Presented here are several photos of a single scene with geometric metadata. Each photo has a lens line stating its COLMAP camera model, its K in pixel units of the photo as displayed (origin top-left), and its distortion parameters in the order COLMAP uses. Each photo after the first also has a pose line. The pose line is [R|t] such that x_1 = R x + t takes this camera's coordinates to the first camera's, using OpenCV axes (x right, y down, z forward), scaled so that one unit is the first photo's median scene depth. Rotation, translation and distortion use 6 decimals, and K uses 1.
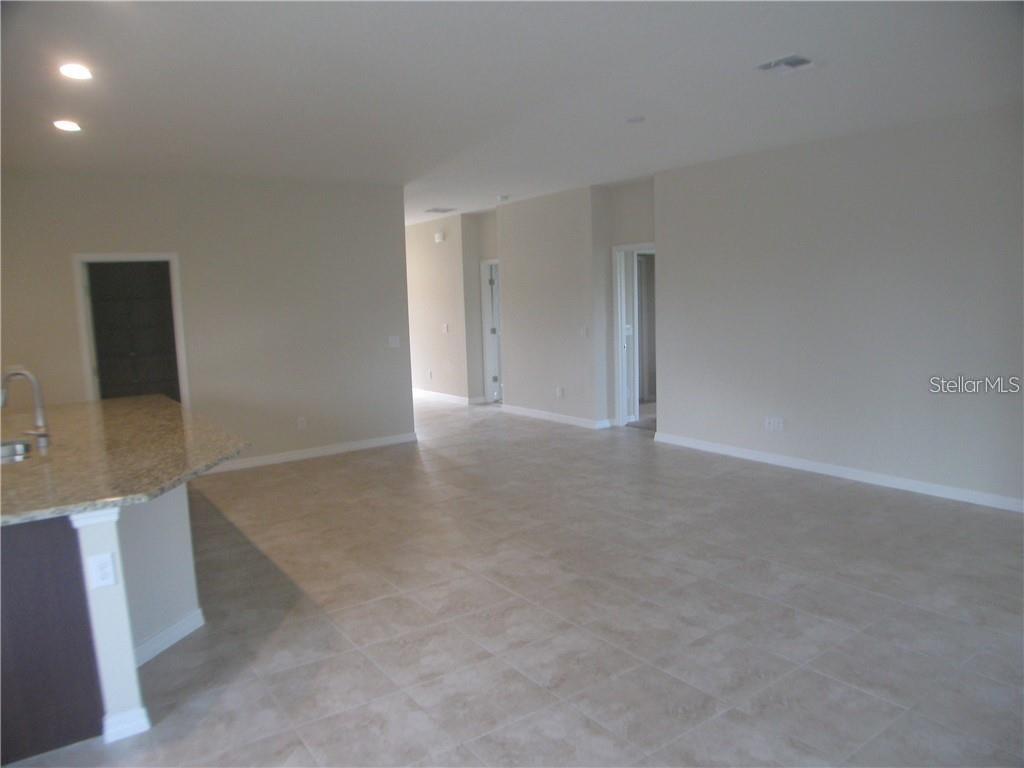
lens RADIAL K [[719.9, 0, 512.0], [0, 719.9, 384.0], [0, 0, 1]] dist [-0.157363, 0.075874]
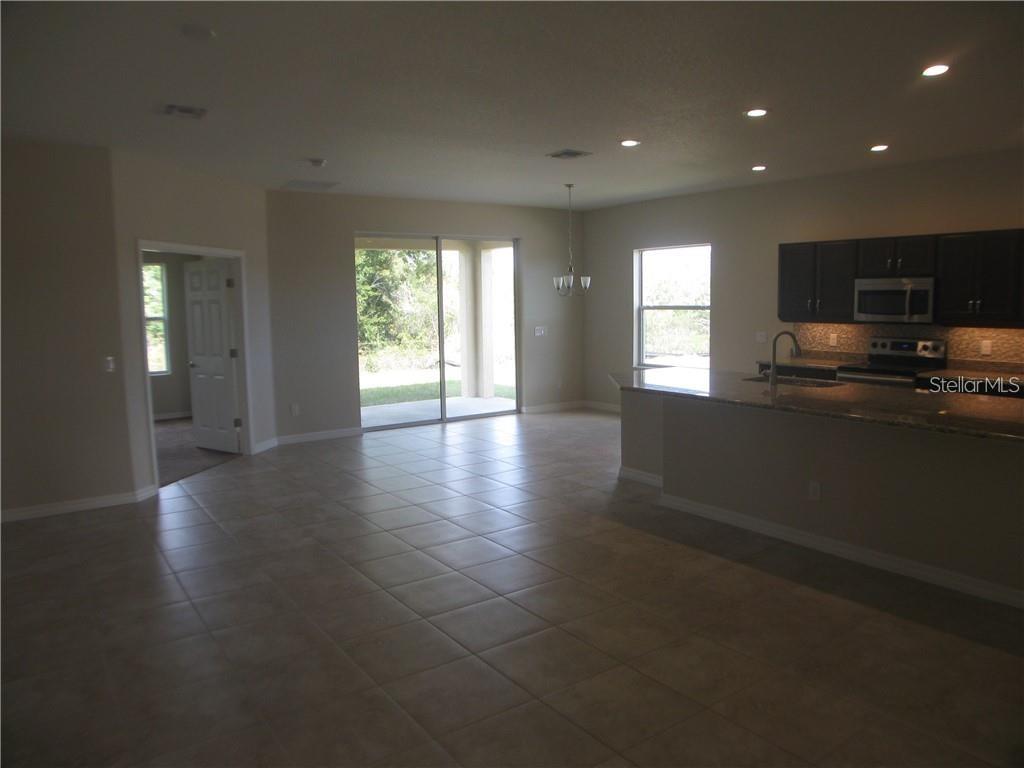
lens RADIAL K [[719.9, 0, 512.0], [0, 719.9, 384.0], [0, 0, 1]] dist [-0.157363, 0.075874]
pose [[-0.998433, 0.055945, -0.000820, -0.139671], [0.054213, 0.970929, 0.233149, -0.316375], [0.013840, 0.232740, -0.972441, 2.664331]]
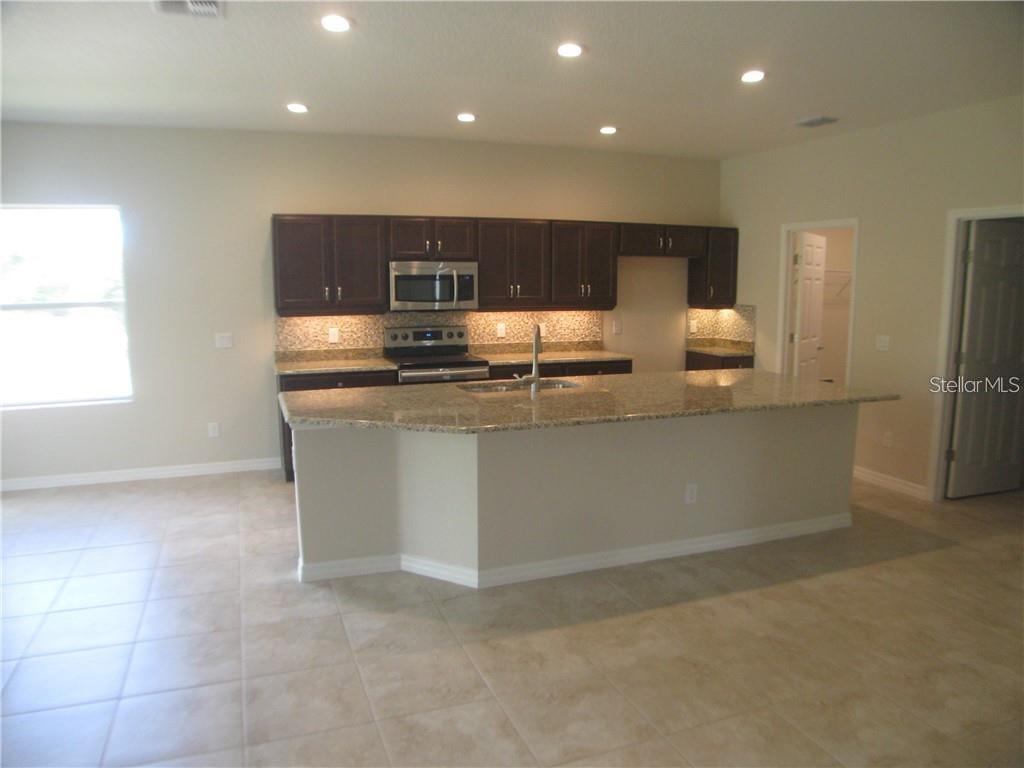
lens RADIAL K [[719.9, 0, 512.0], [0, 719.9, 384.0], [0, 0, 1]] dist [-0.157363, 0.075874]
pose [[-0.241435, 0.178074, -0.953938, 0.542560], [-0.101729, 0.972958, 0.207372, -0.189334], [0.965070, 0.147110, -0.216791, 1.339672]]
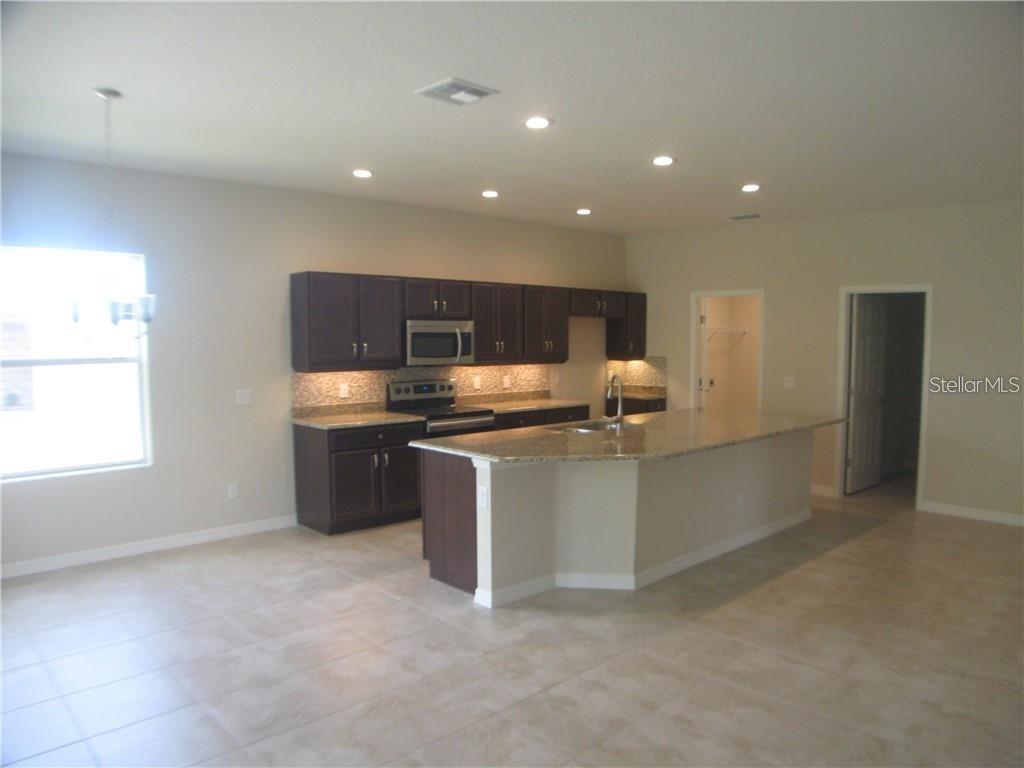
lens RADIAL K [[719.9, 0, 512.0], [0, 719.9, 384.0], [0, 0, 1]] dist [-0.157363, 0.075874]
pose [[0.143333, 0.103546, -0.984243, 0.809108], [-0.119241, 0.989074, 0.086689, -0.114130], [0.982465, 0.104937, 0.154114, 0.593592]]
